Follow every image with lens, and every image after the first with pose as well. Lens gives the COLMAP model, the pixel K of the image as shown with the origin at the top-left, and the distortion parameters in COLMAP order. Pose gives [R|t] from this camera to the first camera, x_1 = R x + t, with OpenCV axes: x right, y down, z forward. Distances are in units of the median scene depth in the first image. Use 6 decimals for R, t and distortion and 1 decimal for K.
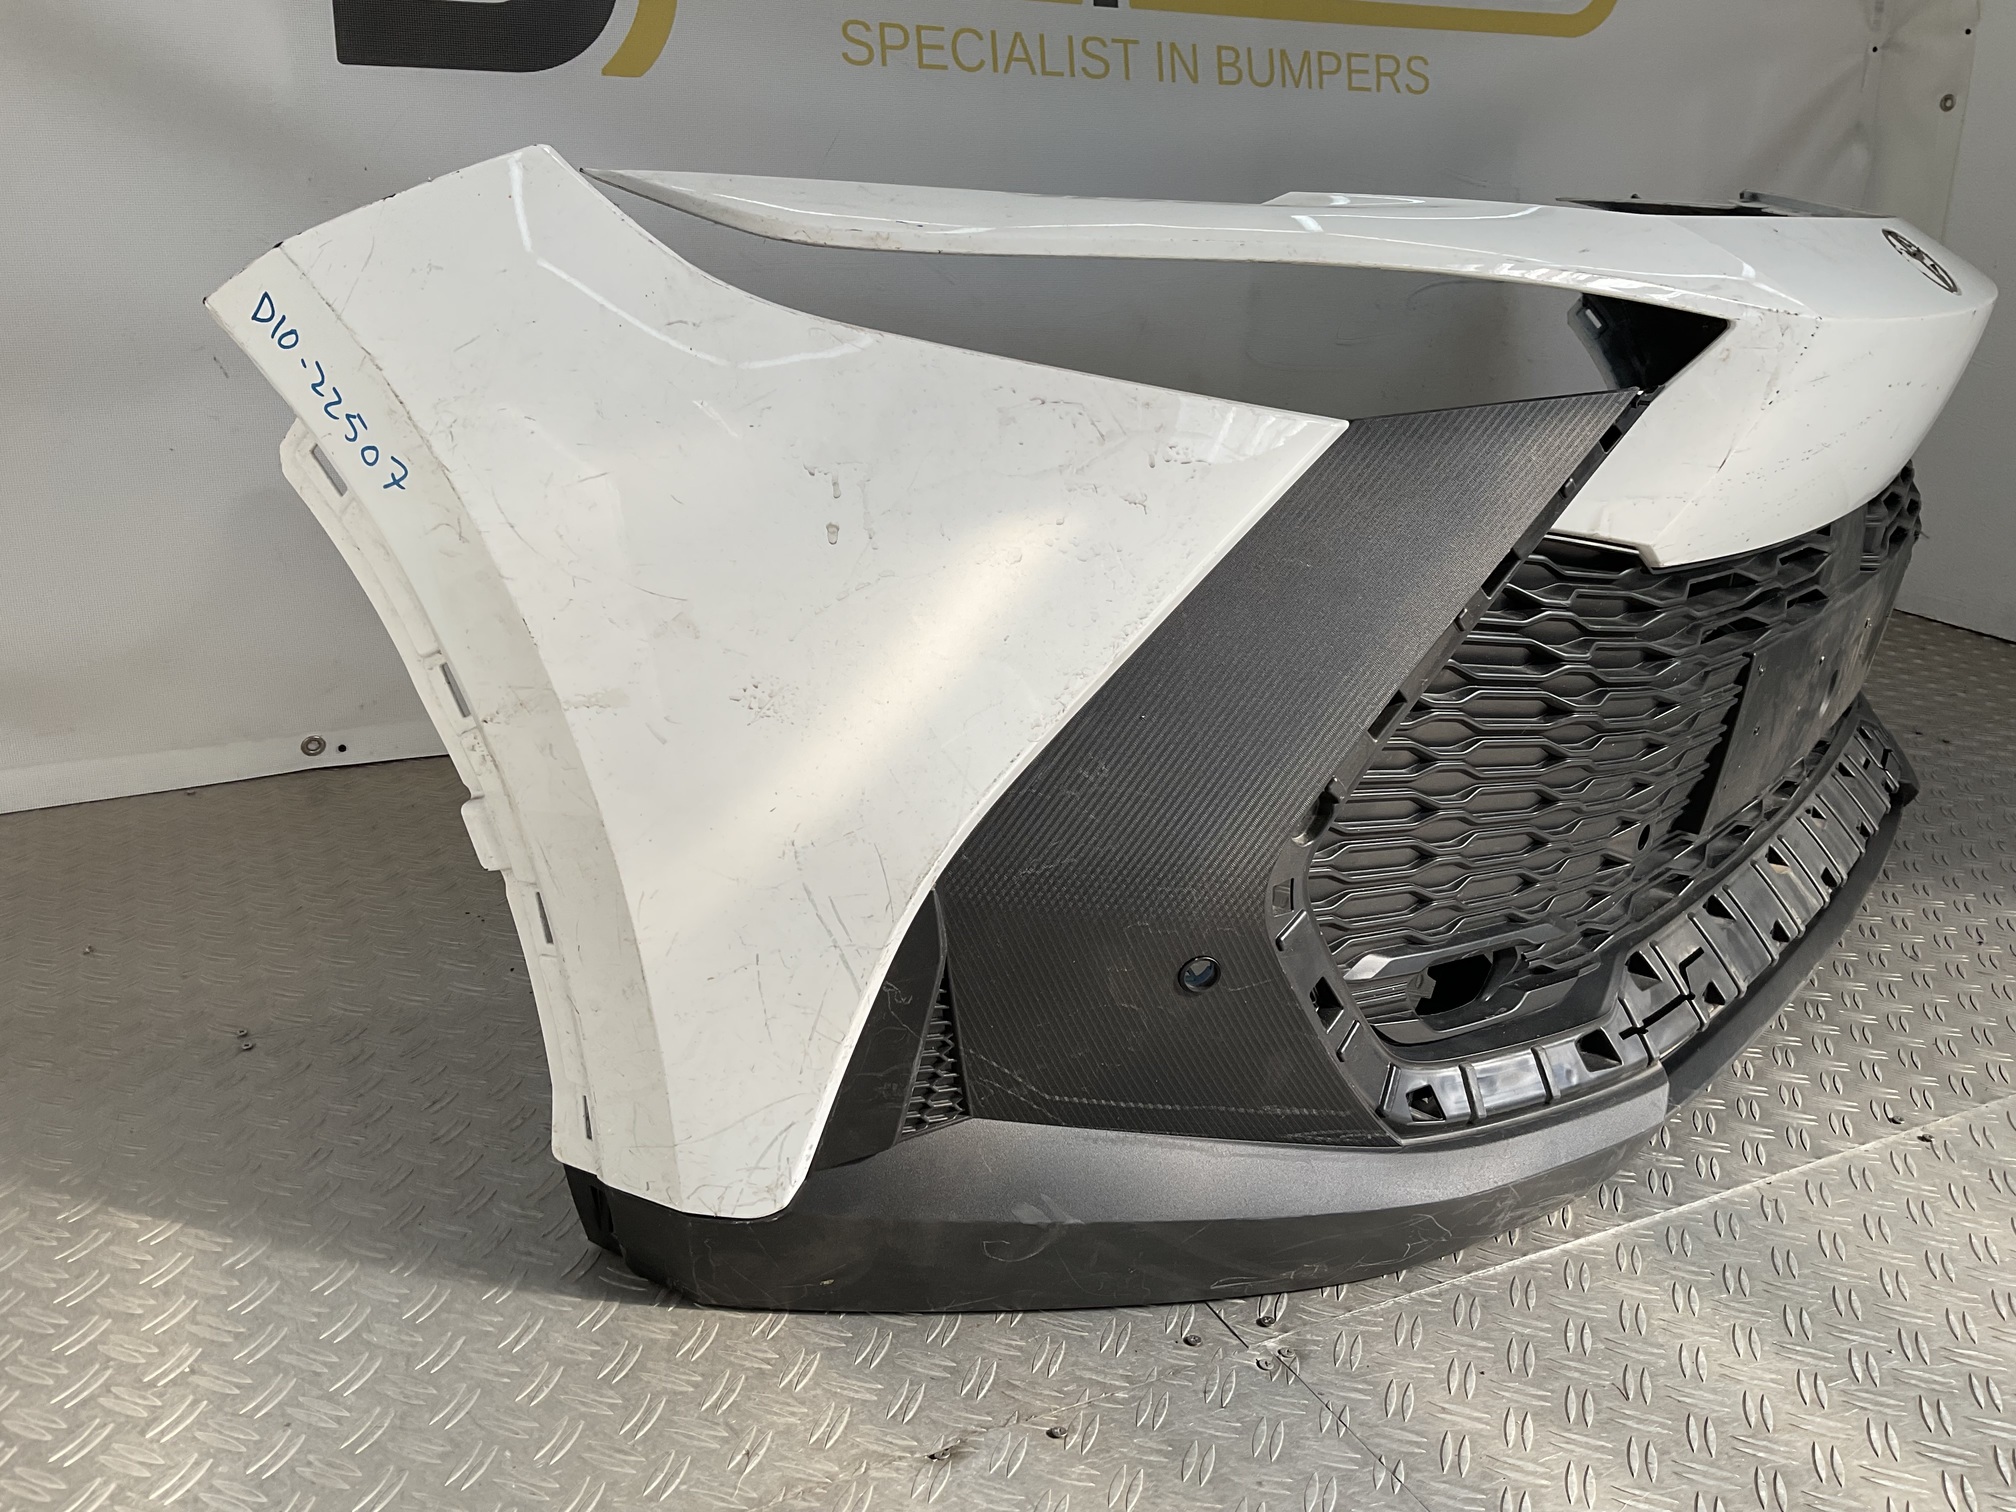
lens RADIAL K [[1665.6, 0, 1008.0], [0, 1665.6, 756.0], [0, 0, 1]] dist [0.151563, -0.357431]
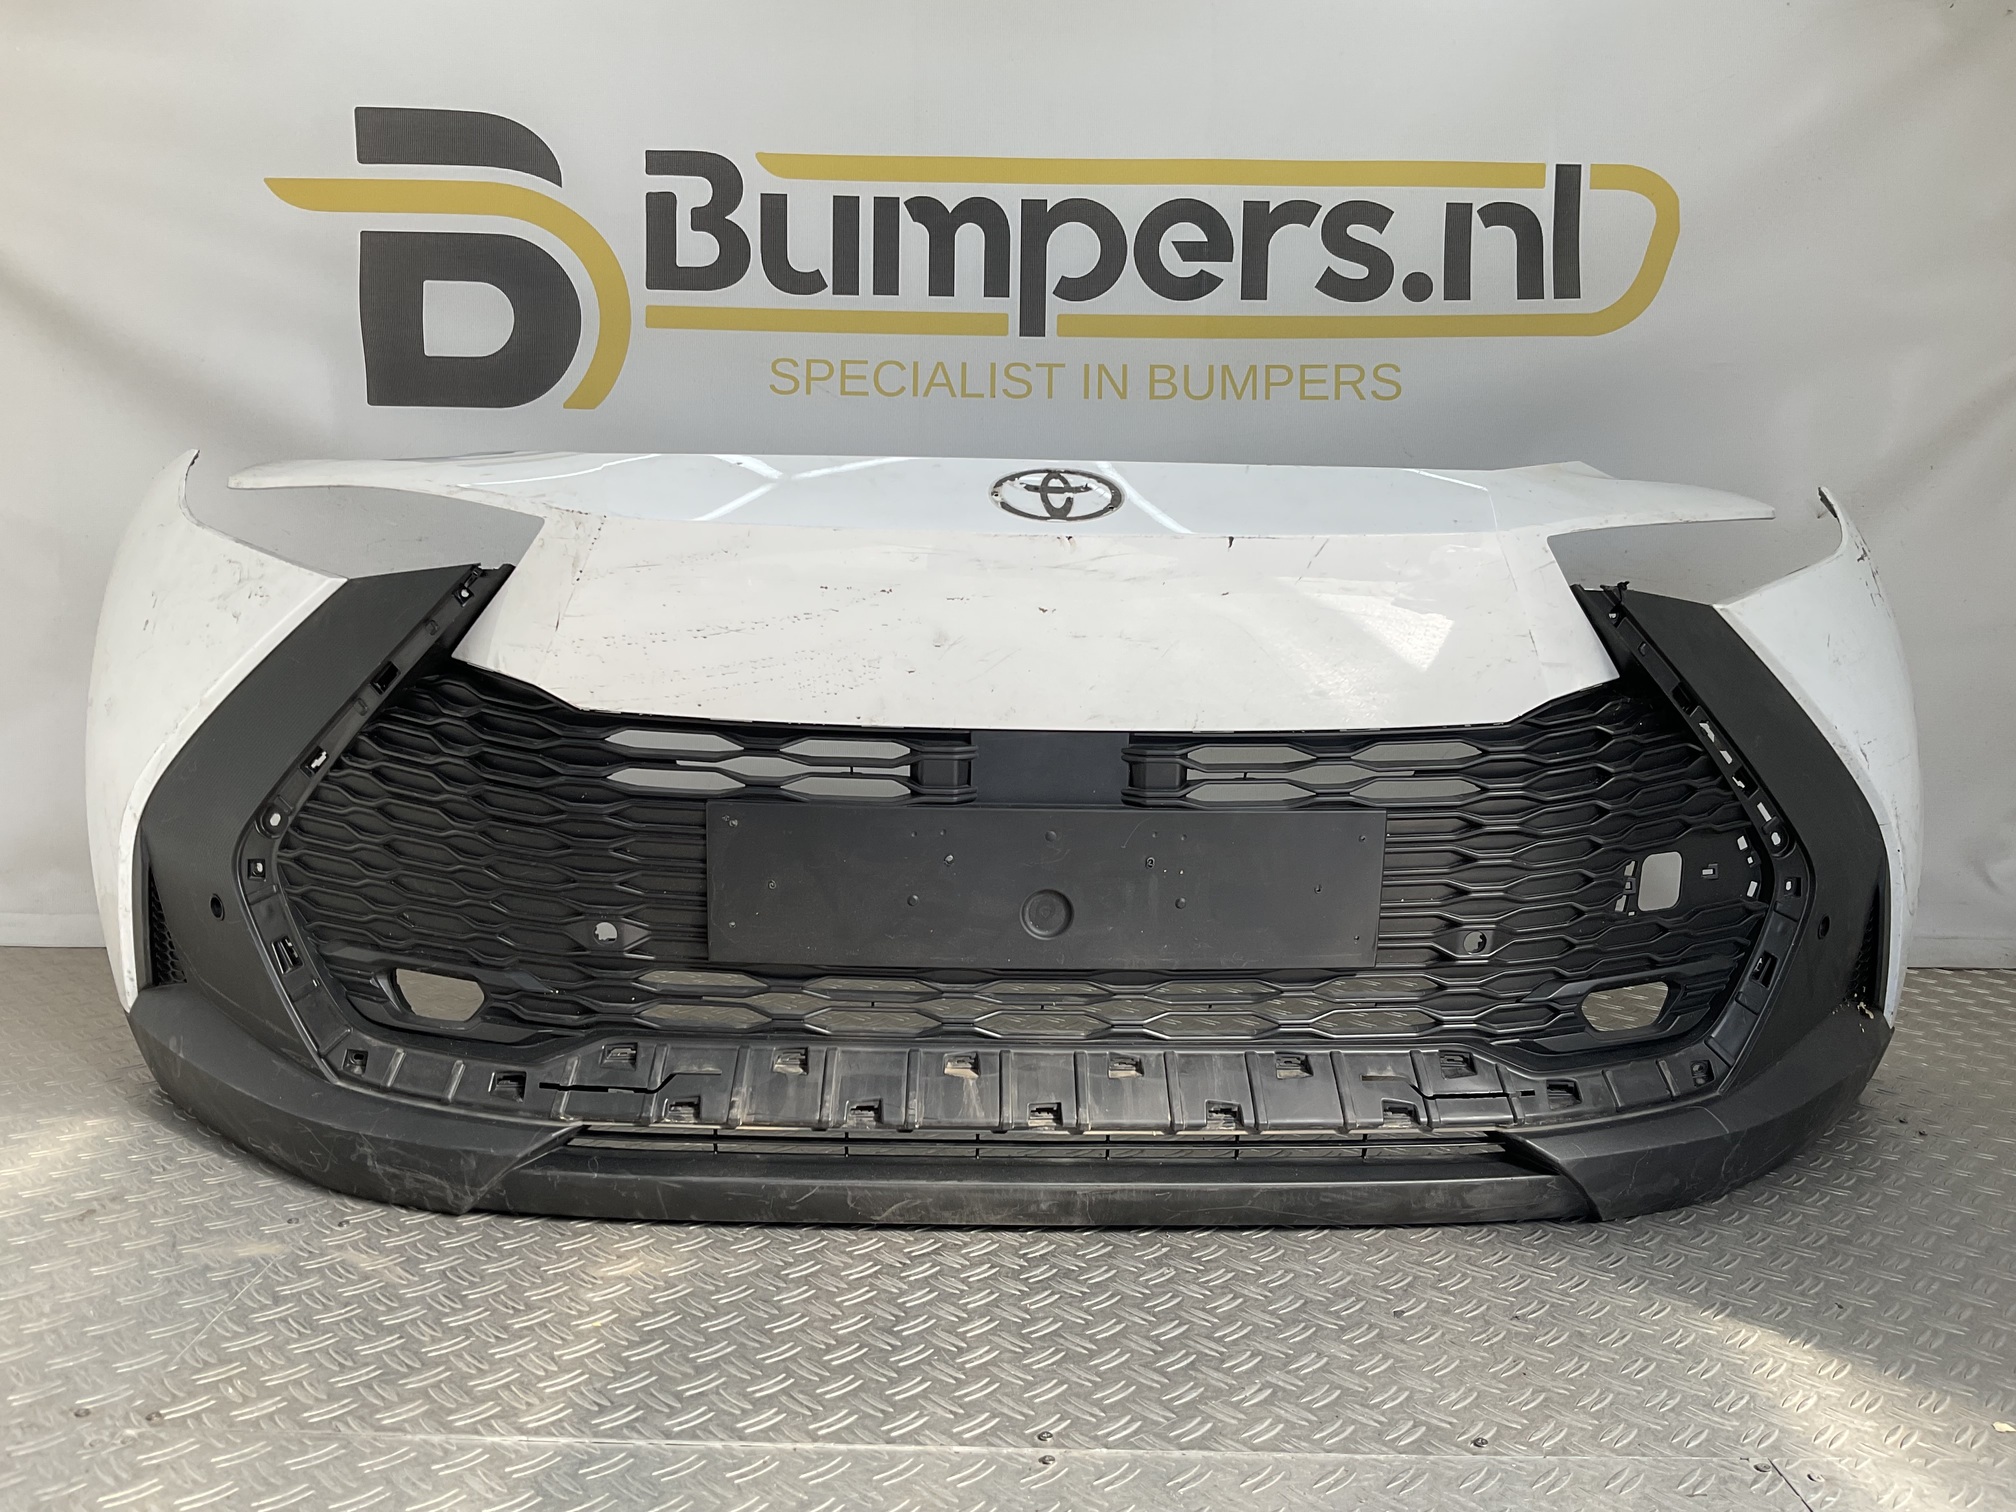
lens RADIAL K [[1663.3, 0, 1005.0], [0, 1663.3, 756.2], [0, 0, 1]] dist [0.129732, -0.280945]
pose [[0.892534, 0.044225, -0.448807, 1.102639], [-0.138721, 0.973853, -0.179909, 0.044362], [0.429116, 0.222834, 0.875331, 0.200780]]
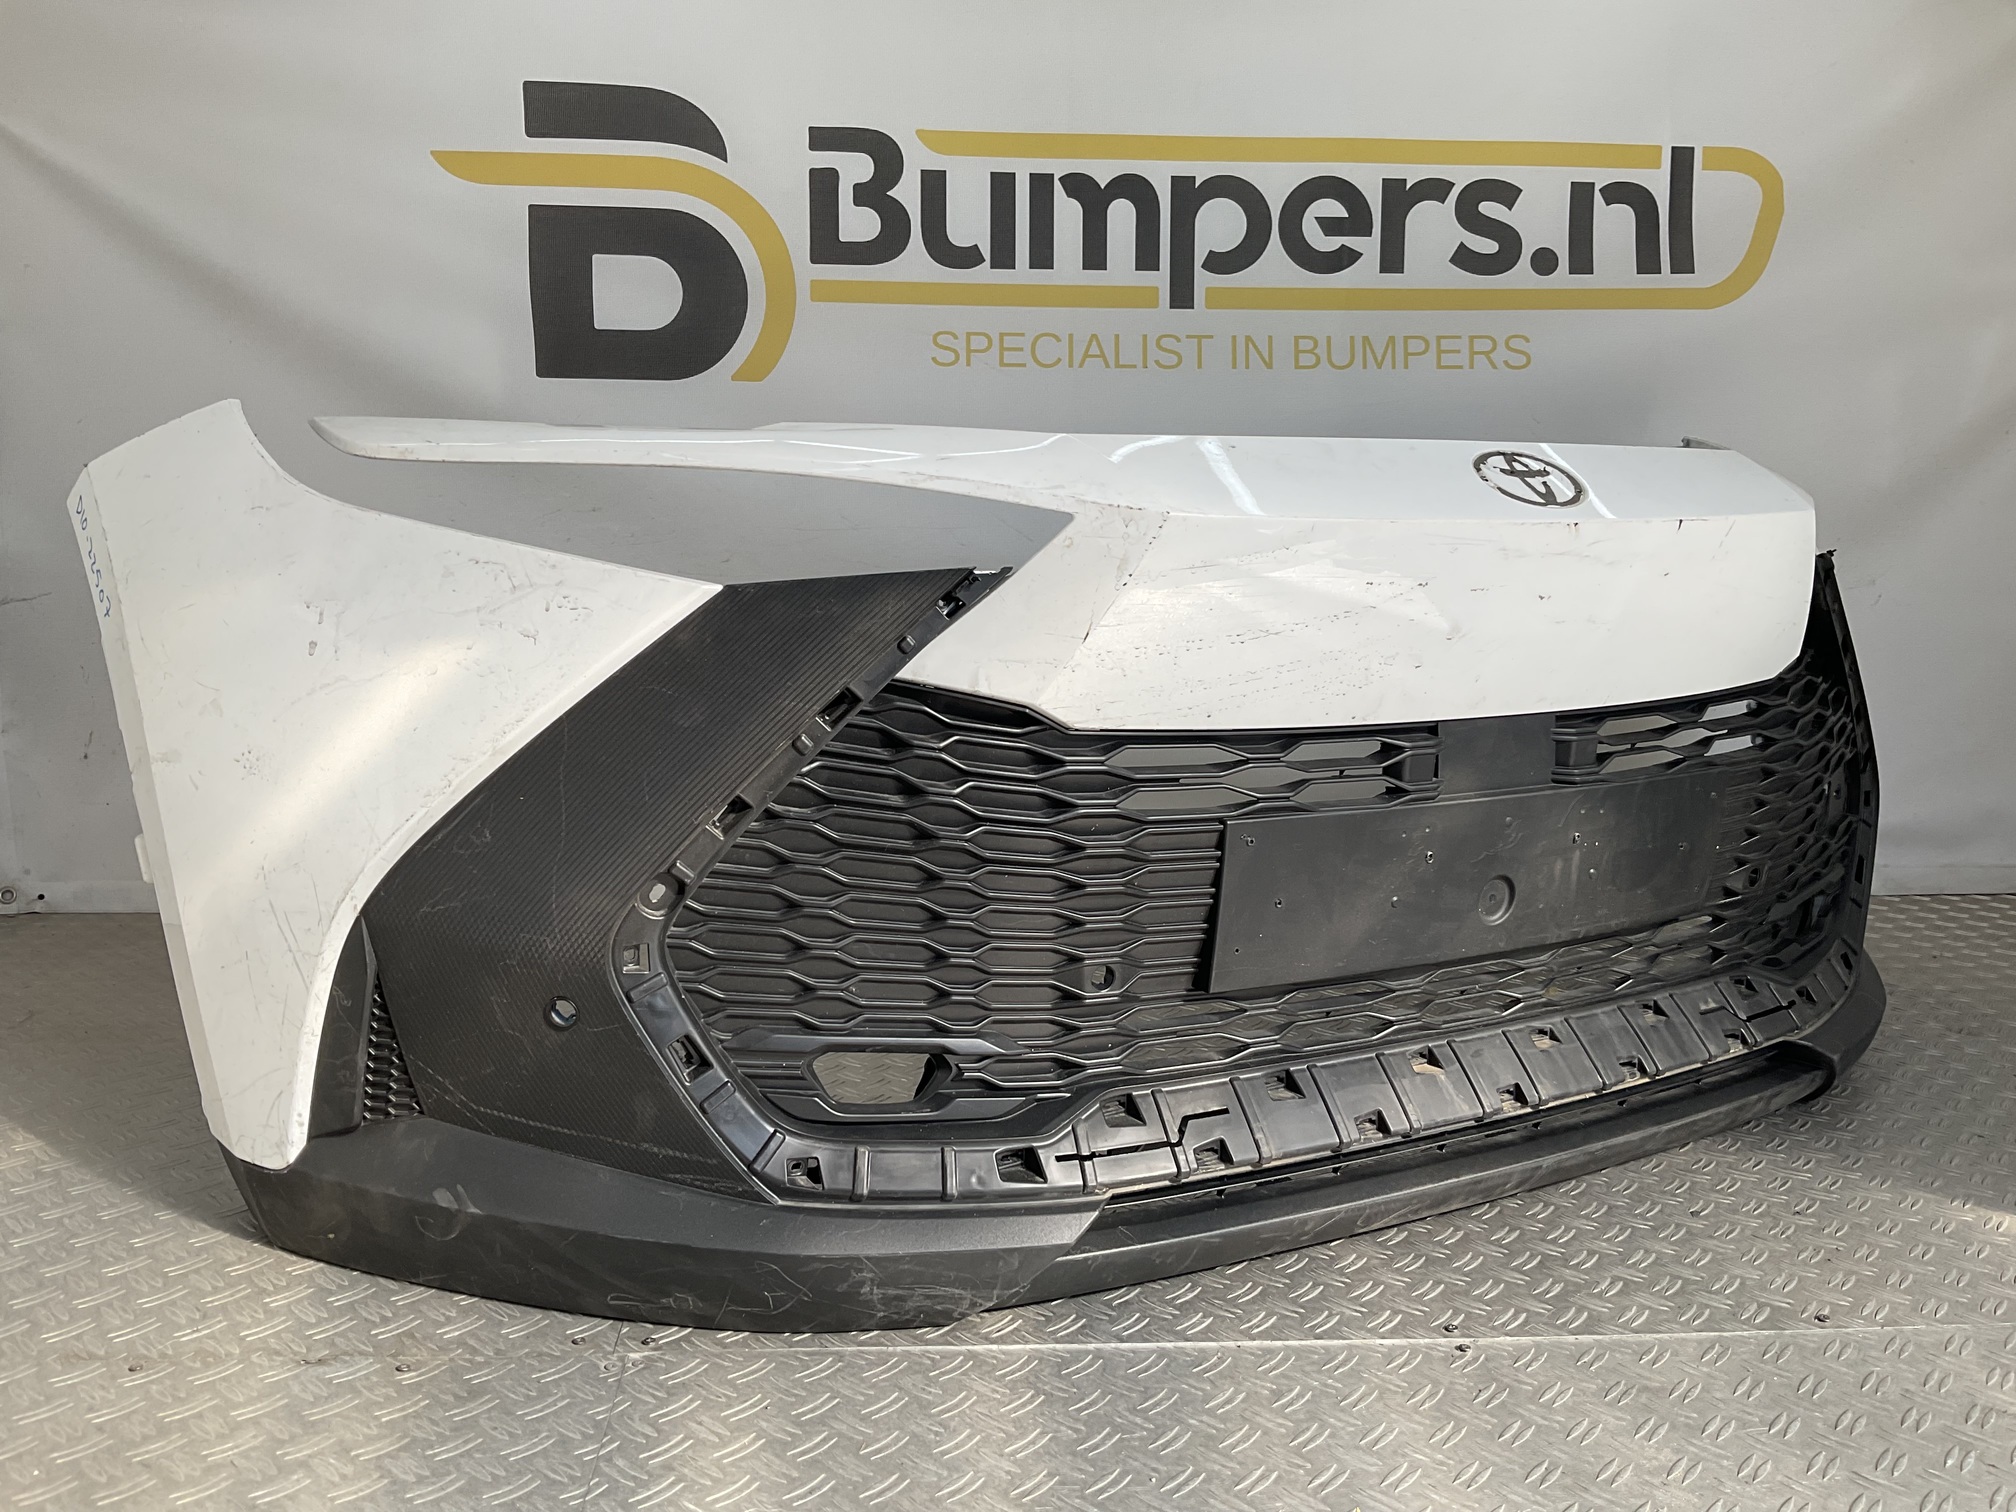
lens RADIAL K [[1663.3, 0, 1005.0], [0, 1663.3, 756.2], [0, 0, 1]] dist [0.129732, -0.280945]
pose [[0.920305, 0.044218, -0.388694, 0.817804], [-0.112910, 0.981331, -0.155698, 0.092048], [0.374553, 0.187177, 0.908116, -0.042406]]
